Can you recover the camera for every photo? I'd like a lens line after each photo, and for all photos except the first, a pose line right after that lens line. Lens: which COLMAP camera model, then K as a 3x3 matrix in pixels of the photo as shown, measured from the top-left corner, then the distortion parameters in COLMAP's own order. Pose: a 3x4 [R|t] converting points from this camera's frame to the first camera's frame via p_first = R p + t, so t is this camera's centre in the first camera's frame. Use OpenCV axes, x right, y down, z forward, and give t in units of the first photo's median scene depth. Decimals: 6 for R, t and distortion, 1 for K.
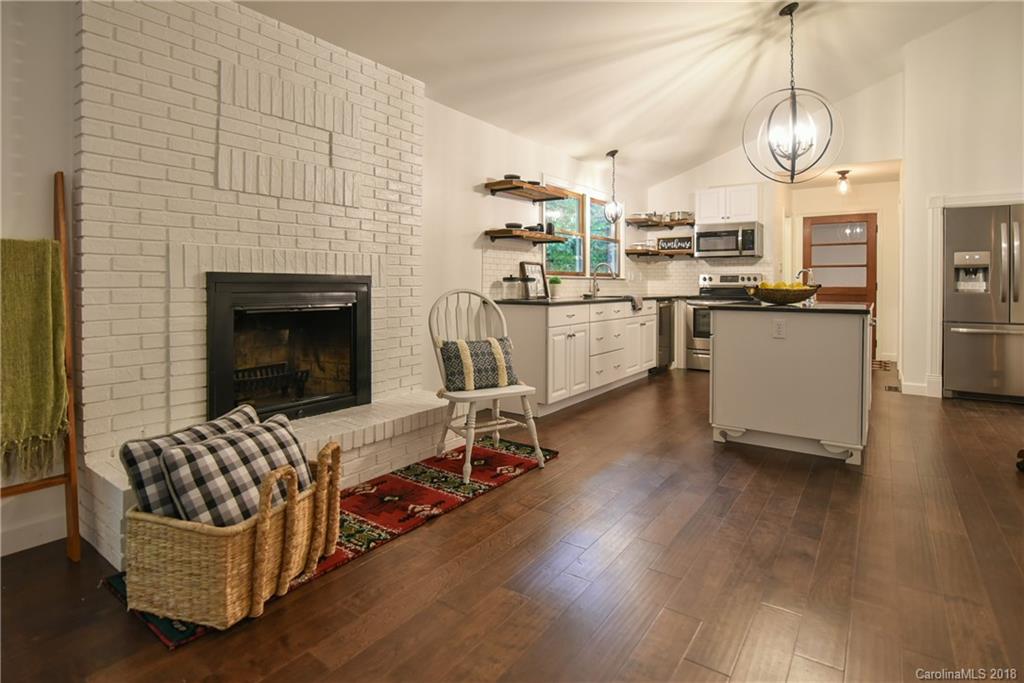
lens RADIAL K [[527.8, 0, 514.4], [0, 527.8, 285.2], [0, 0, 1]] dist [-0.023391, 0.000880]
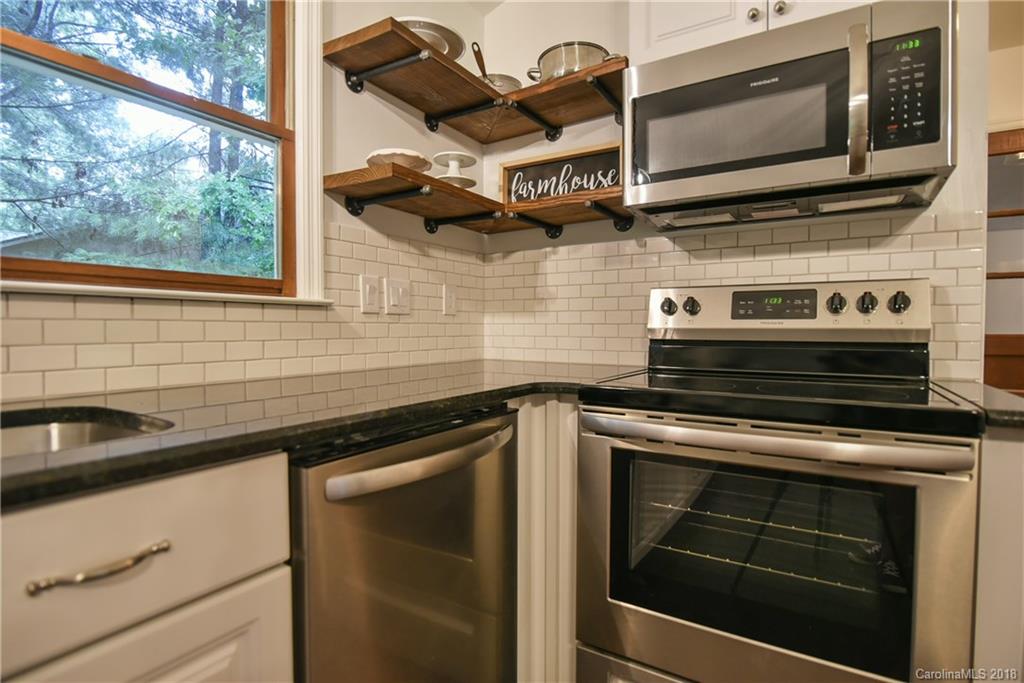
lens RADIAL K [[527.8, 0, 499.0], [0, 527.8, 335.0], [0, 0, 1]] dist [-0.023391, 0.000880]
pose [[0.999050, -0.001091, 0.043563, 0.403929], [0.000487, 0.999903, 0.013885, -0.002281], [-0.043573, -0.013851, 0.998954, 1.127353]]
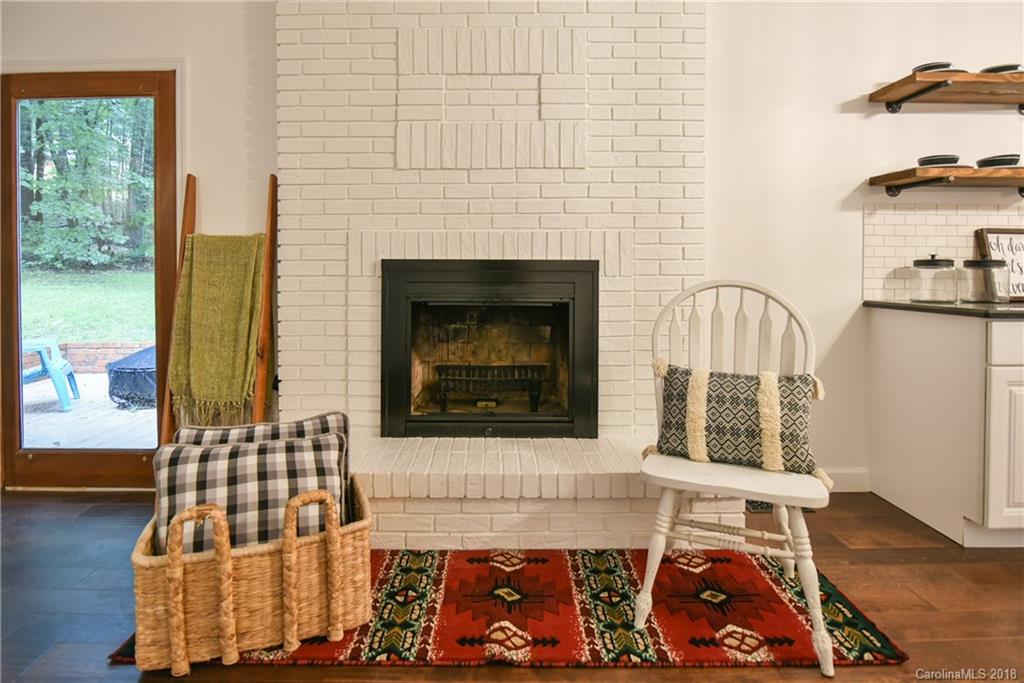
lens RADIAL K [[527.8, 0, 486.1], [0, 527.8, 279.1], [0, 0, 1]] dist [-0.023391, 0.000880]
pose [[0.576253, 0.008443, -0.817228, 0.155010], [-0.001112, 0.999954, 0.009546, 0.000433], [0.817271, -0.004592, 0.576236, 0.320503]]
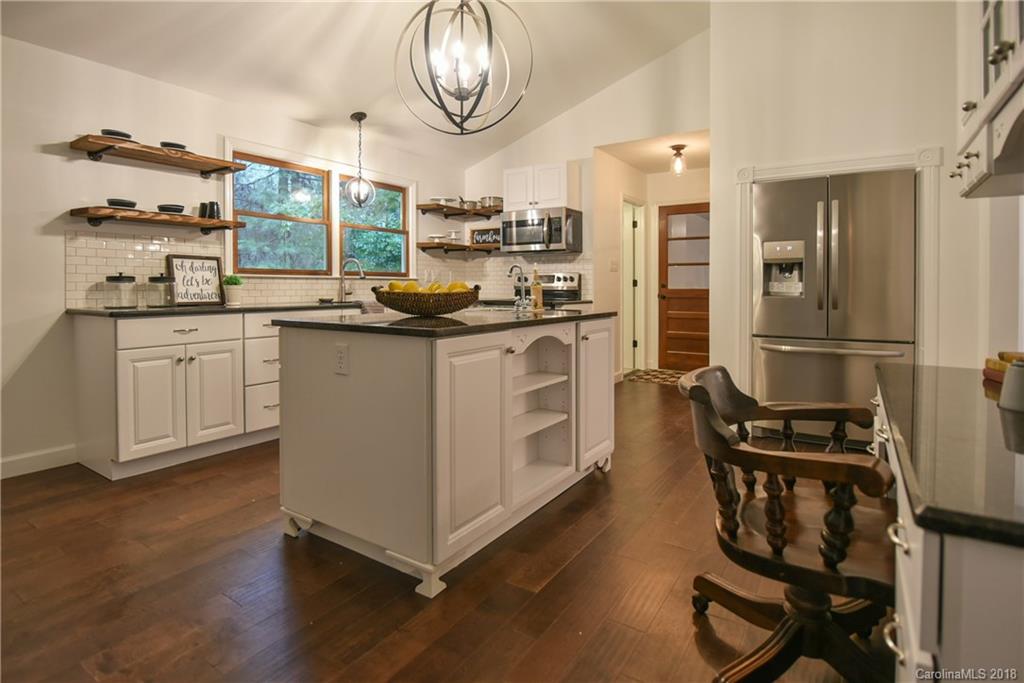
lens RADIAL K [[527.8, 0, 506.8], [0, 527.8, 289.2], [0, 0, 1]] dist [-0.023391, 0.000880]
pose [[0.999428, -0.001037, 0.033812, 0.471815], [0.000864, 0.999986, 0.005132, -0.000369], [-0.033817, -0.005100, 0.999415, 0.271124]]
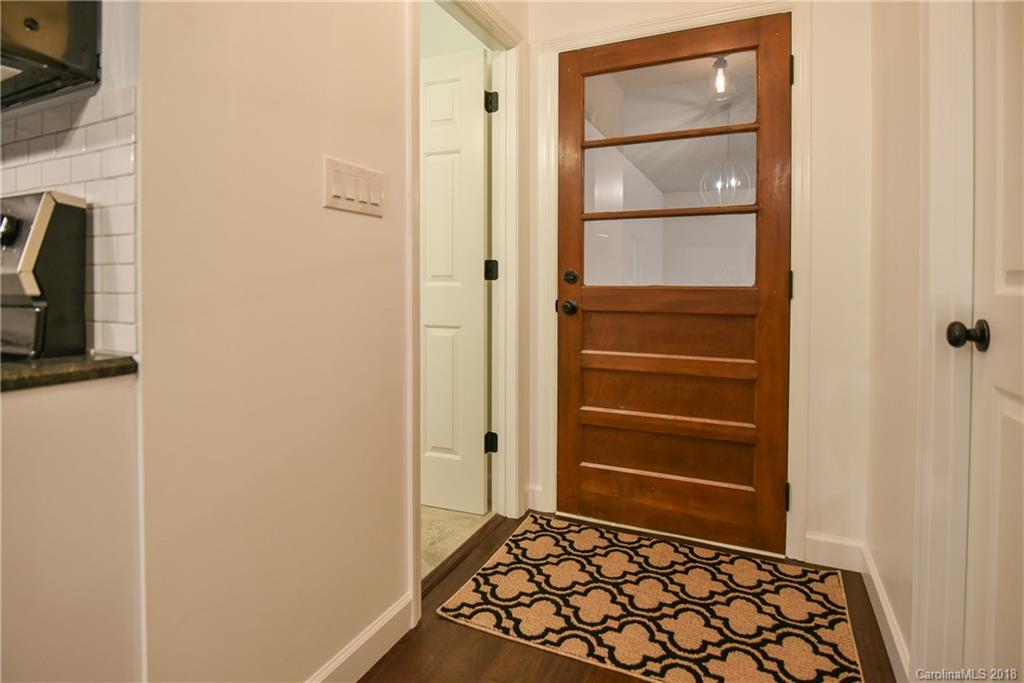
lens RADIAL K [[527.8, 0, 505.9], [0, 527.8, 287.1], [0, 0, 1]] dist [-0.023391, 0.000880]
pose [[0.985300, -0.002050, 0.170820, 0.799414], [0.000145, 0.999938, 0.011163, 0.001702], [-0.170832, -0.010974, 0.985239, 1.204731]]
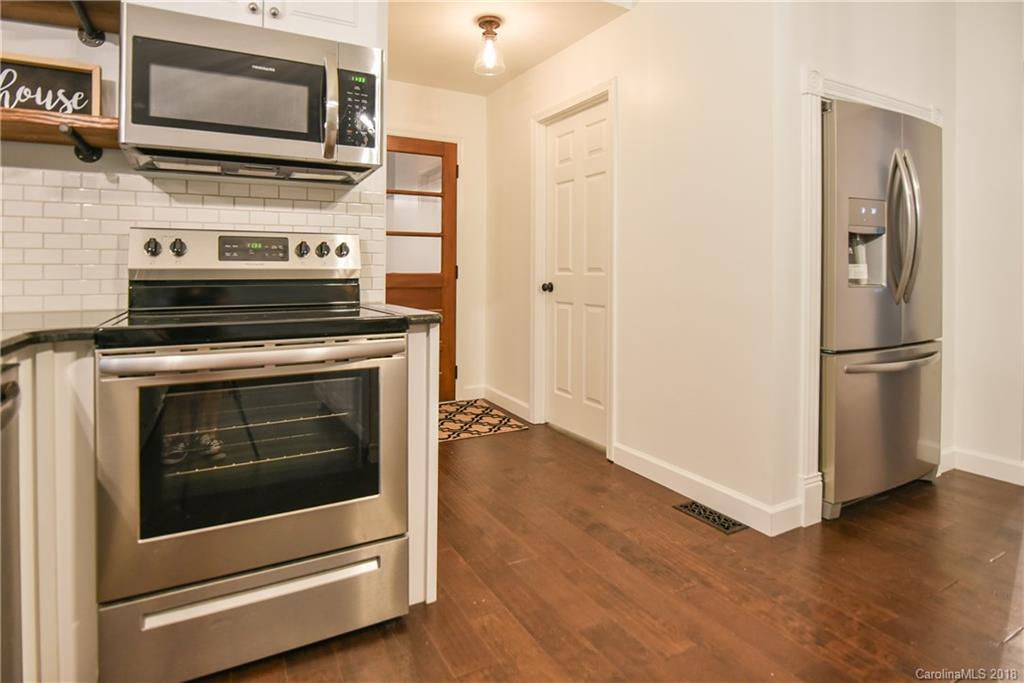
lens RADIAL K [[527.8, 0, 501.6], [0, 527.8, 268.6], [0, 0, 1]] dist [-0.023391, 0.000880]
pose [[0.446178, -0.000394, 0.894944, 0.317235], [0.000025, 1.000000, 0.000427, -0.002007], [-0.894944, -0.000168, 0.446177, 1.107367]]
